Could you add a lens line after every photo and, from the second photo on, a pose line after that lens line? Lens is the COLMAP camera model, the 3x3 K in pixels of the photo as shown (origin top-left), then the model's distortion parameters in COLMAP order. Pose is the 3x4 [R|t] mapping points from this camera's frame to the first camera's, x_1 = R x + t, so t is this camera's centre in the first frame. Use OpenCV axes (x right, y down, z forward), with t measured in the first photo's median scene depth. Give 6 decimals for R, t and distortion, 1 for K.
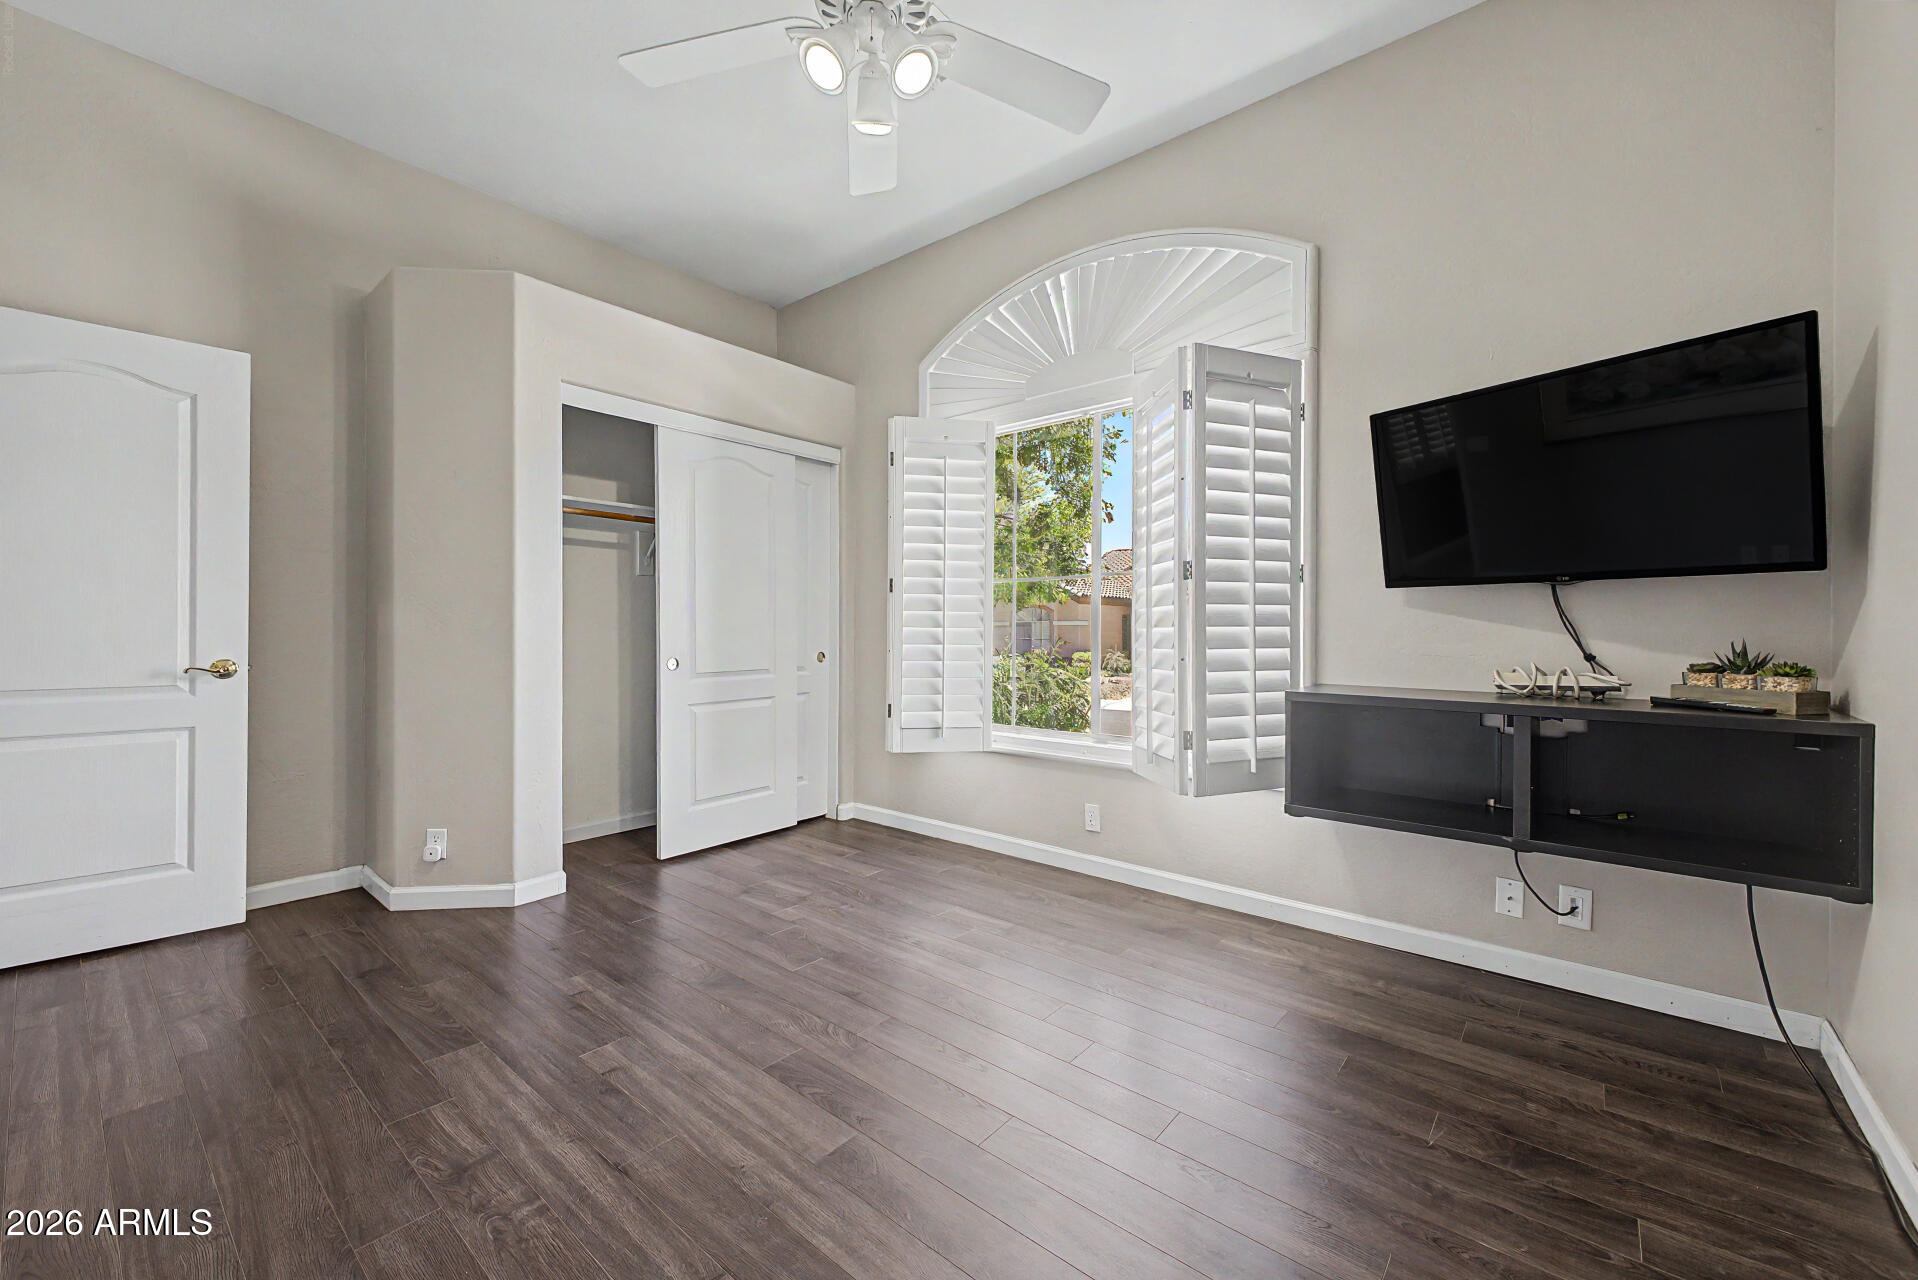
lens RADIAL K [[761.6, 0, 958.7], [0, 761.6, 630.9], [0, 0, 1]] dist [0.007242, -0.003028]
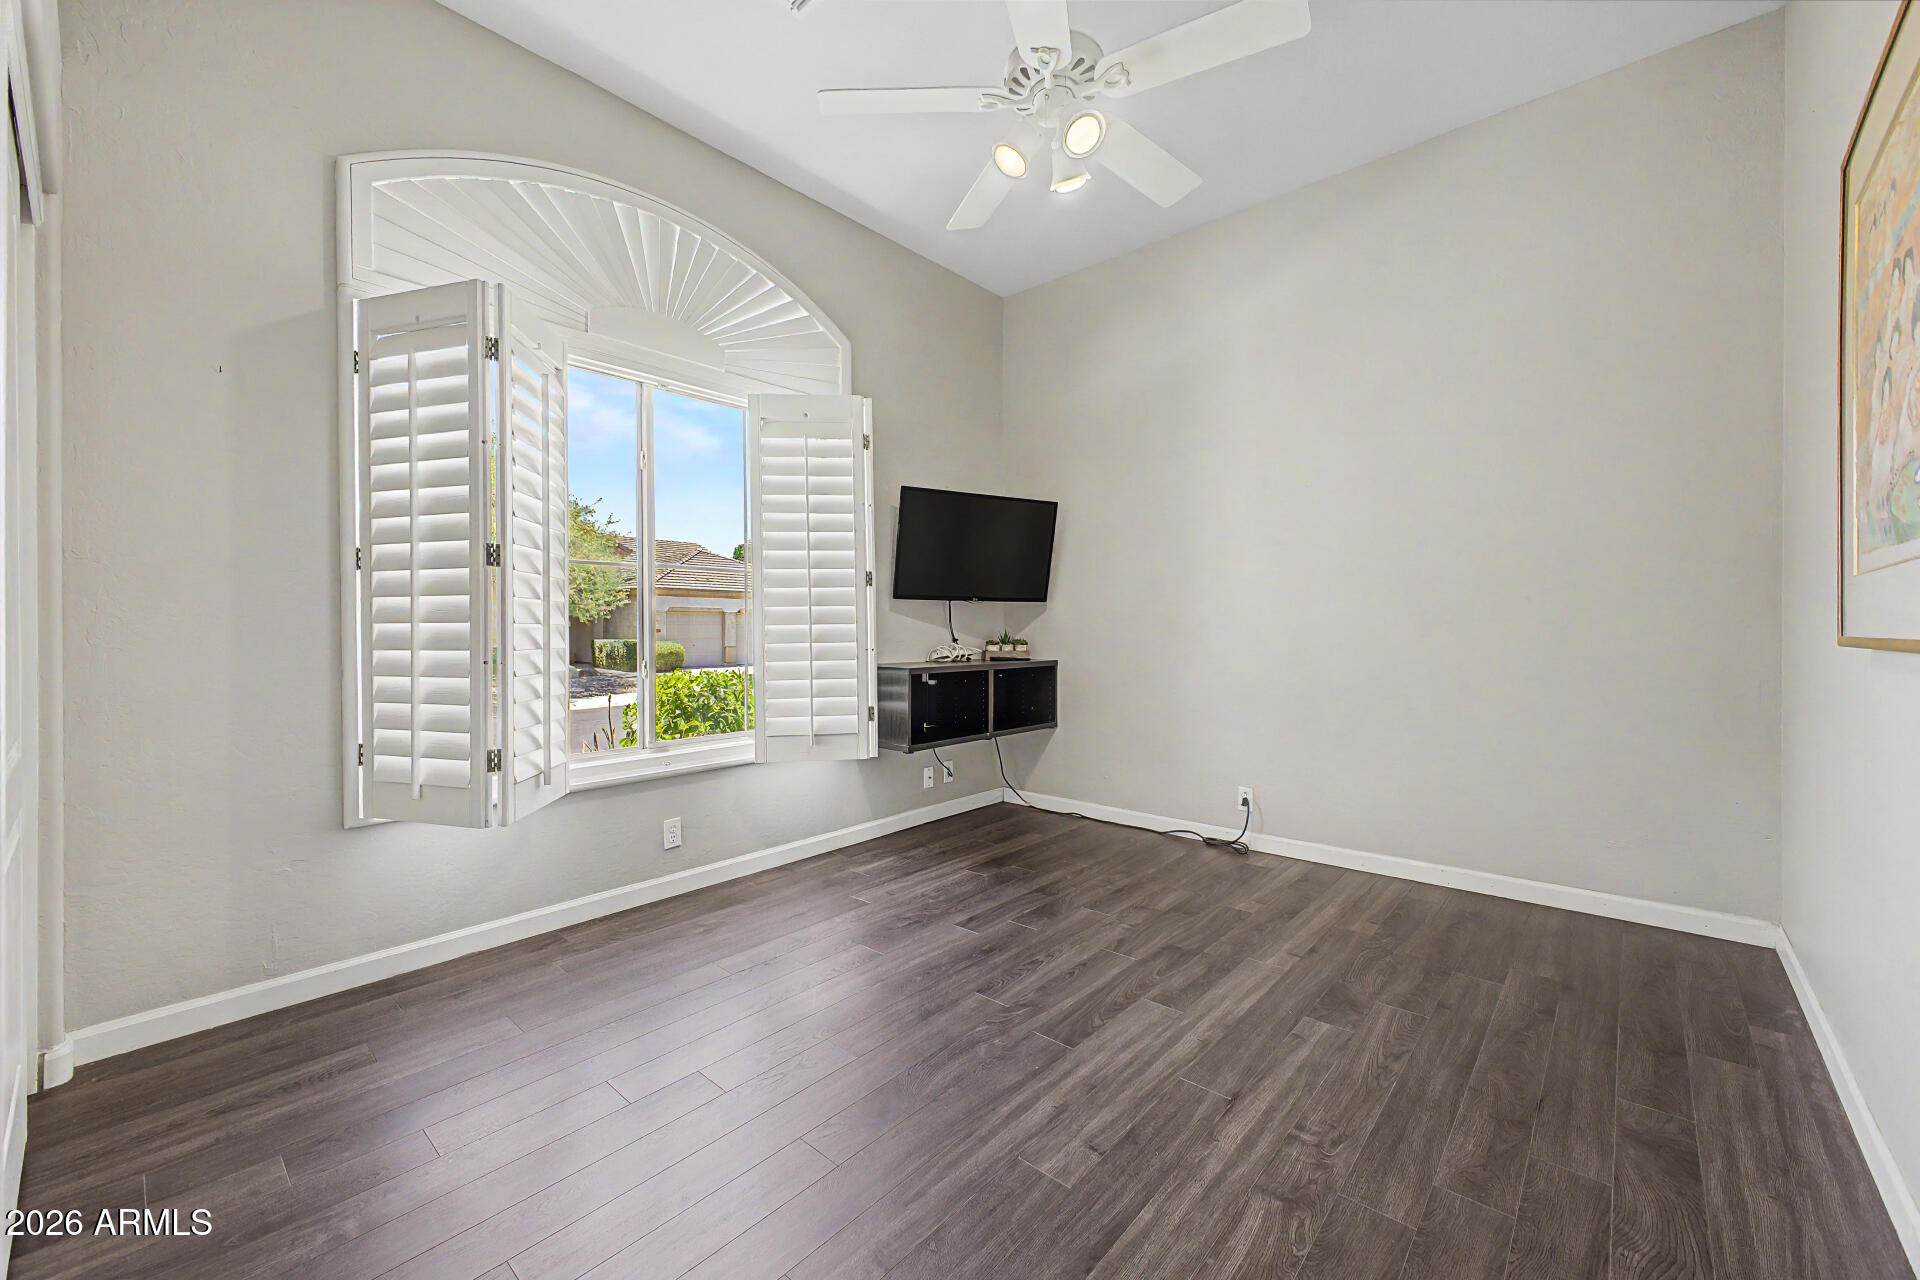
lens RADIAL K [[762.4, 0, 959.3], [0, 762.4, 631.1], [0, 0, 1]] dist [0.007242, -0.003028]
pose [[0.026049, -0.009983, 0.999611, -1.235338], [0.007219, 0.999926, 0.009798, -0.005351], [-0.999635, 0.006961, 0.026120, 1.069767]]
